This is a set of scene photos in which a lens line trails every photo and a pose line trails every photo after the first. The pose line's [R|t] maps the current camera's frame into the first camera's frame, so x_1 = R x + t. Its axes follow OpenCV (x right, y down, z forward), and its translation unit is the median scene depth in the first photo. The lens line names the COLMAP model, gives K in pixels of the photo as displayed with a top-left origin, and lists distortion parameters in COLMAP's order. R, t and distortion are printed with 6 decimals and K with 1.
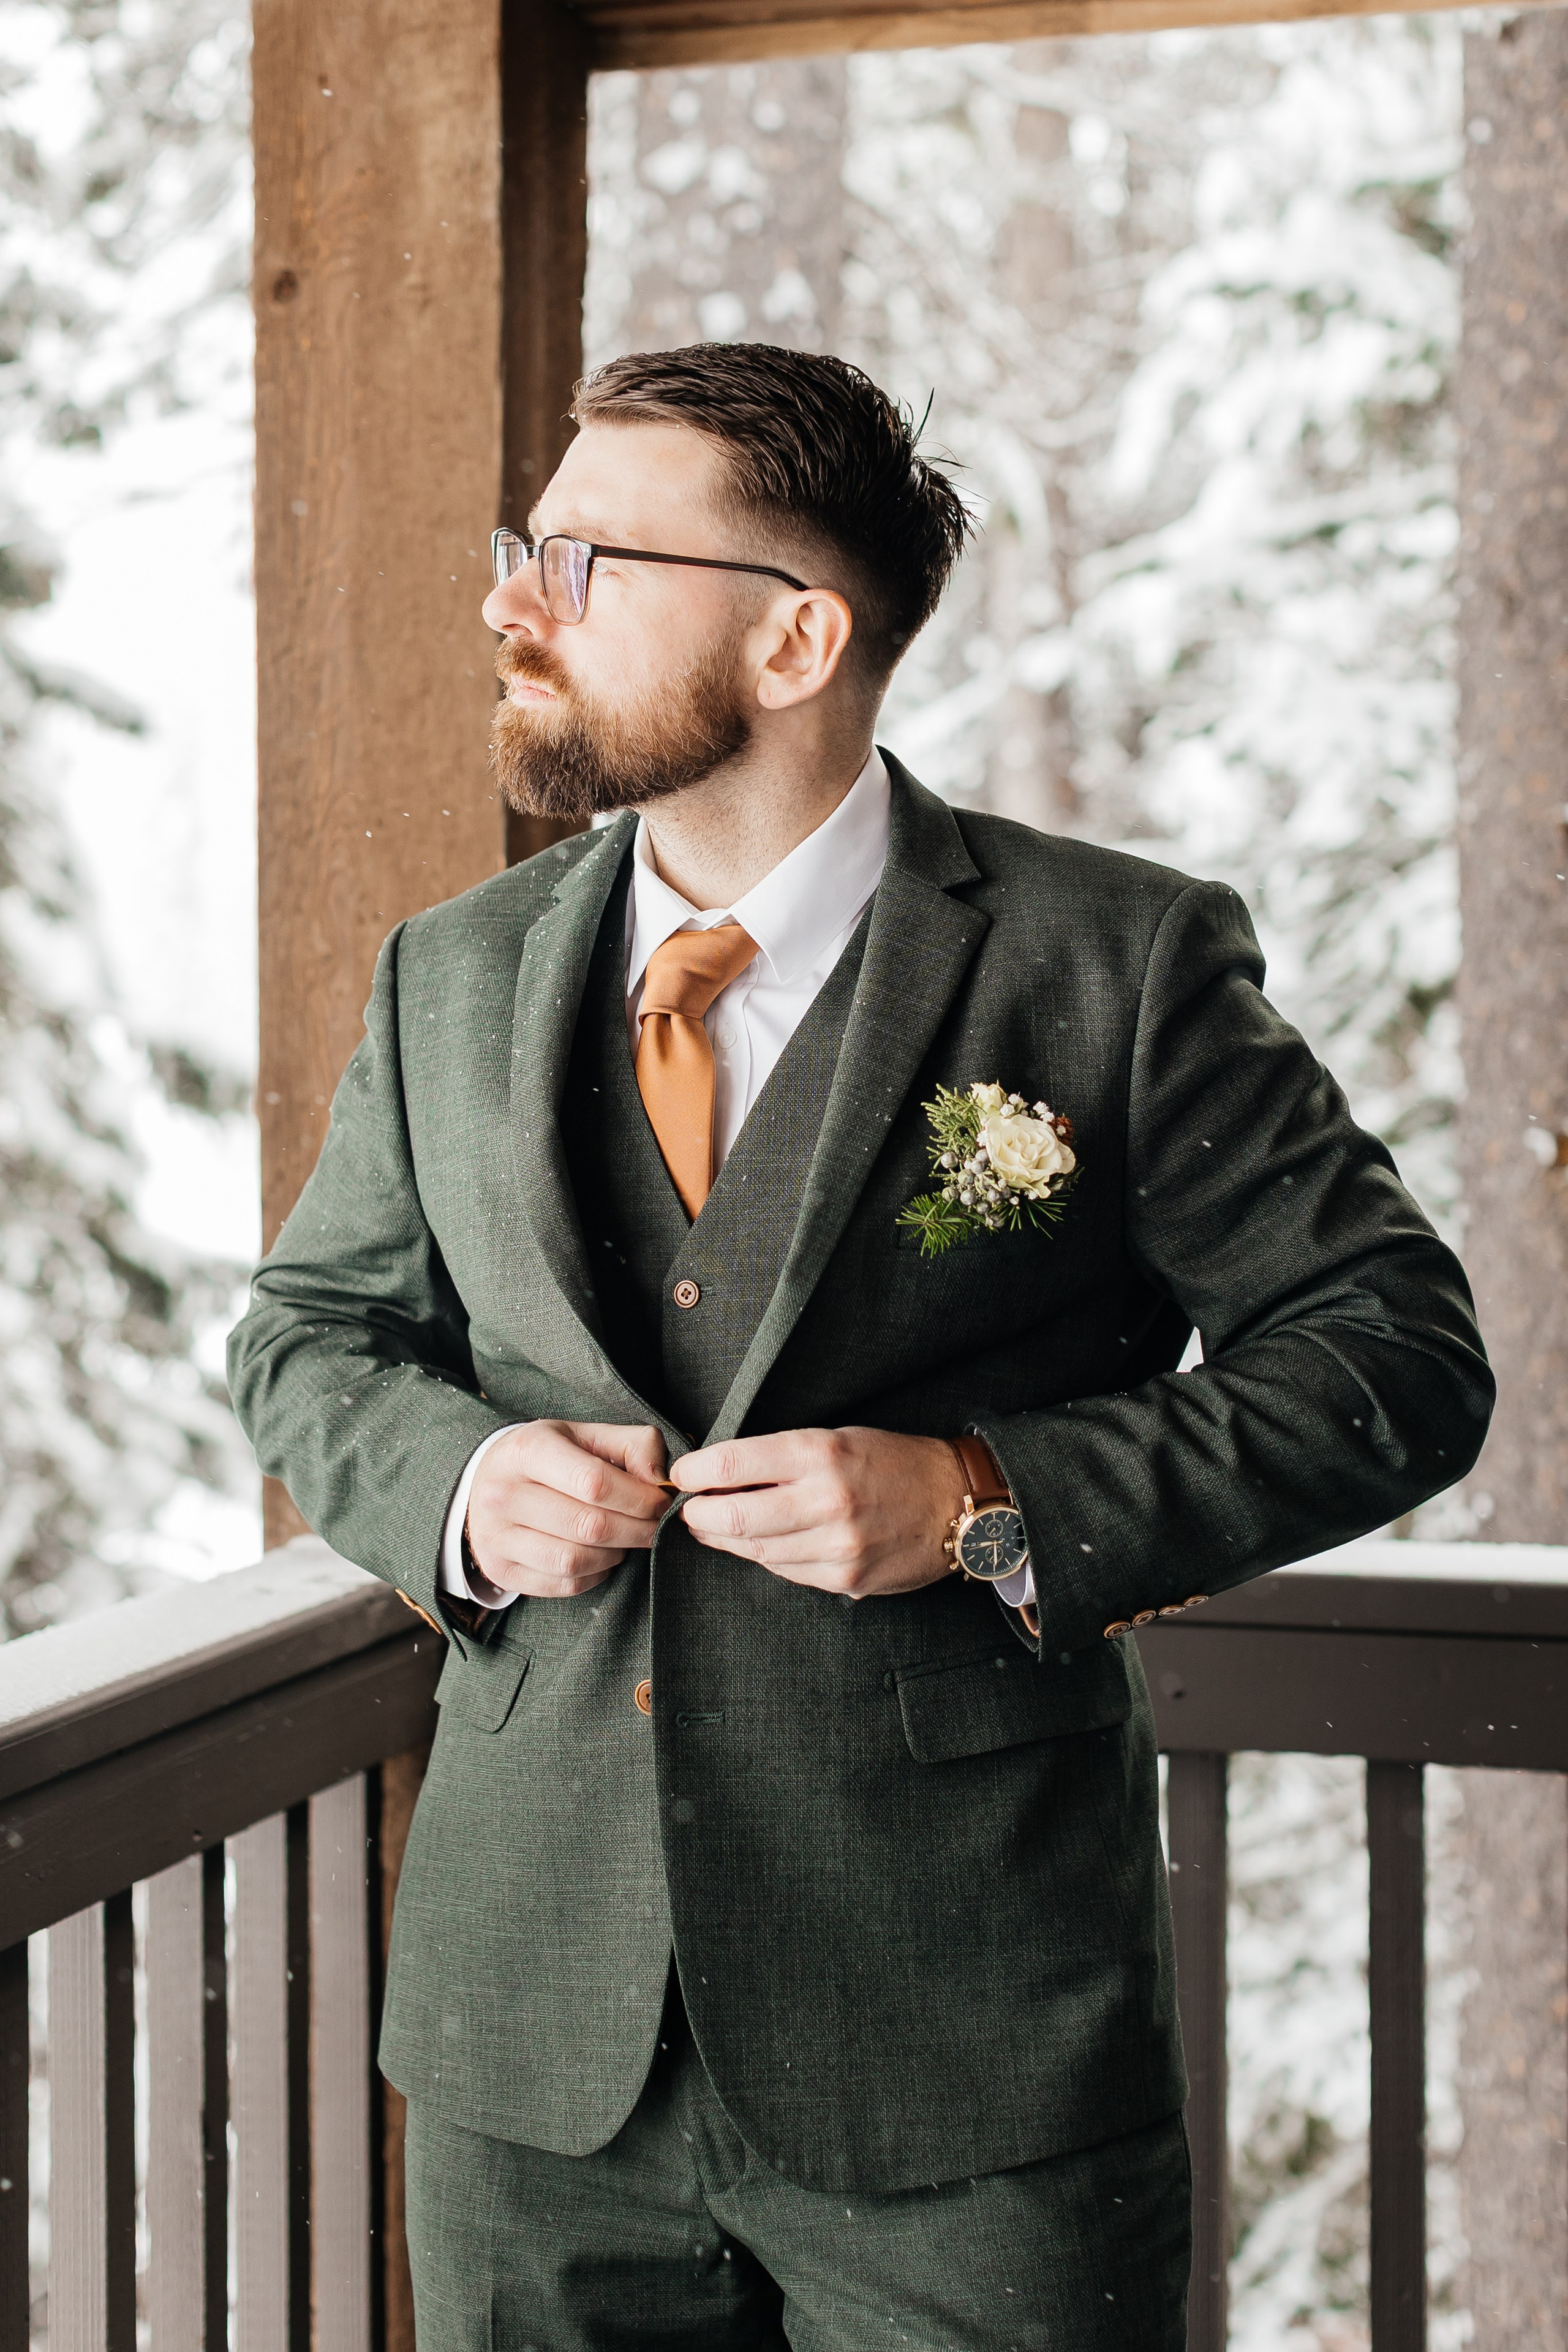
lens RADIAL K [[3947.3, 0, 832.3], [0, 3947.3, 1032.5], [0, 0, 1]] dist [0.029294, -0.094448]
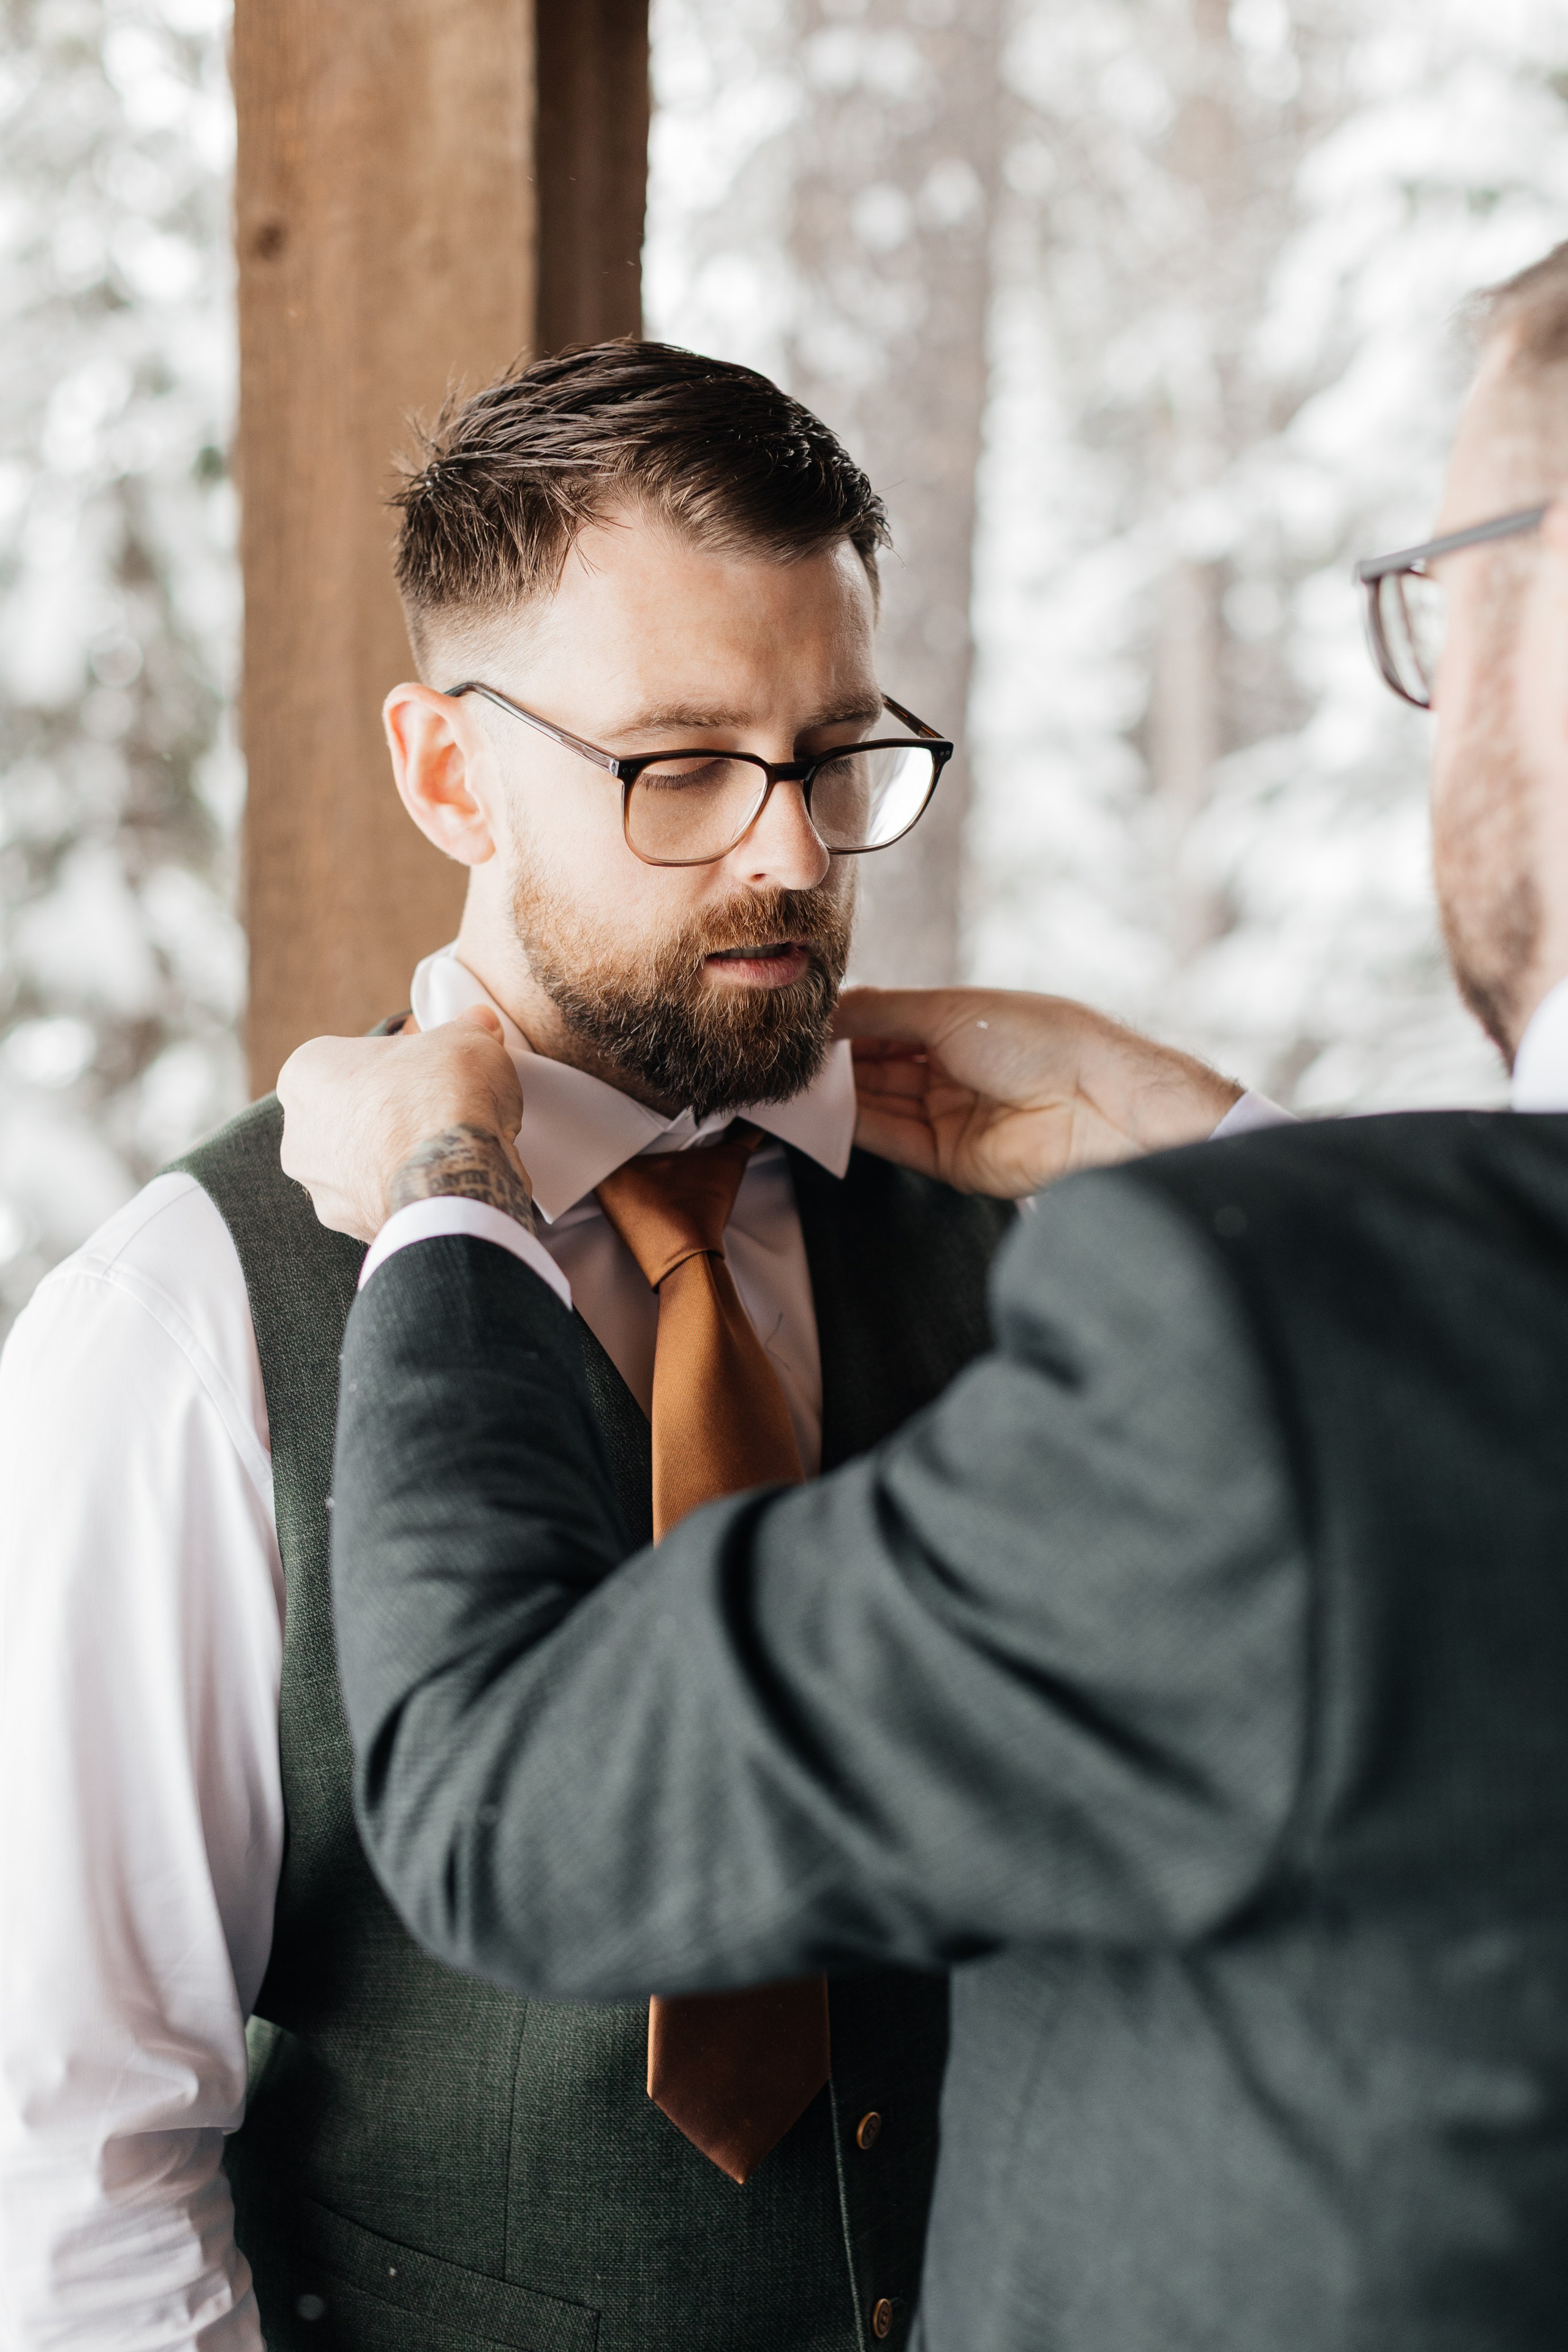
lens RADIAL K [[3466.6, 0, 784.0], [0, 3466.6, 1176.0], [0, 0, 1]] dist [0.017716, 0.731953]
pose [[0.997917, 0.010089, -0.063724, 0.015385], [-0.003881, 0.995296, 0.096801, -0.064035], [0.064401, -0.096352, 0.993262, 0.257870]]
